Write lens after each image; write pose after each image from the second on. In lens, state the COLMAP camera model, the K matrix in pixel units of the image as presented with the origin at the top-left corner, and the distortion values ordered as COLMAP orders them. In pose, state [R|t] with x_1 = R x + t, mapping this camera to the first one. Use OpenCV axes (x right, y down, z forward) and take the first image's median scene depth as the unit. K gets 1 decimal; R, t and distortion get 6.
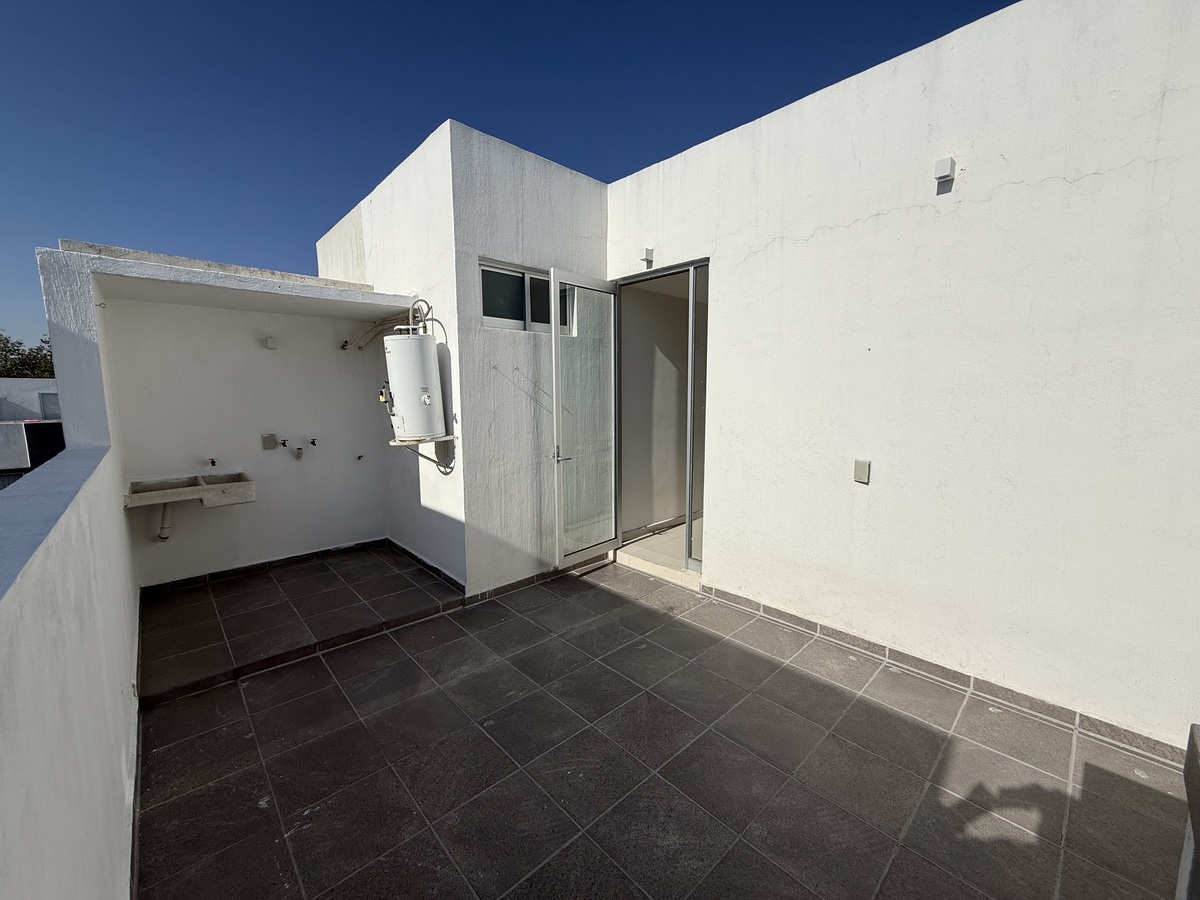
lens RADIAL K [[477.3, 0, 600.2], [0, 477.3, 451.1], [0, 0, 1]] dist [0.000234, -0.000868]
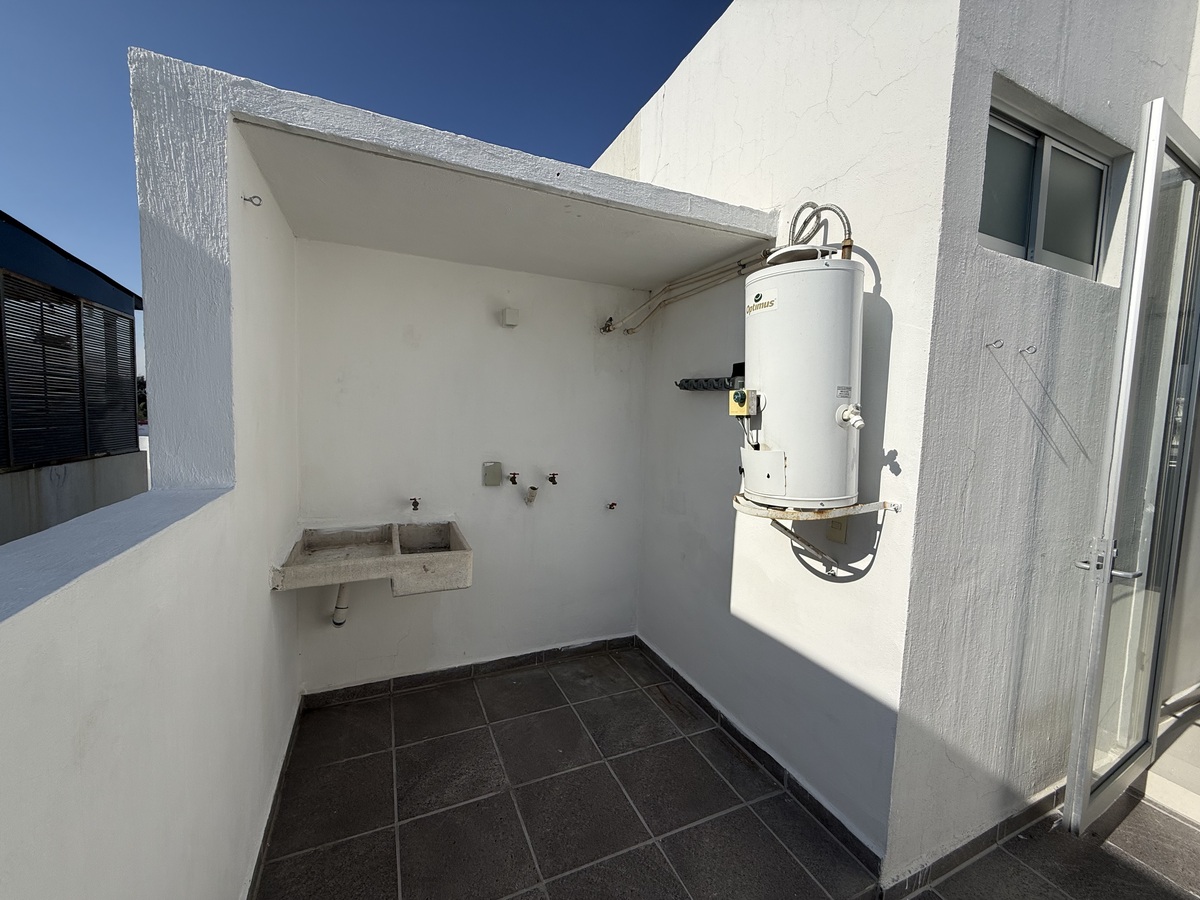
lens RADIAL K [[477.3, 0, 600.2], [0, 477.3, 451.1], [0, 0, 1]] dist [0.000234, -0.000868]
pose [[0.946559, 0.059807, -0.316938, -0.389256], [-0.075192, 0.996500, -0.036524, -0.040343], [0.313644, 0.058403, 0.947743, 0.480813]]
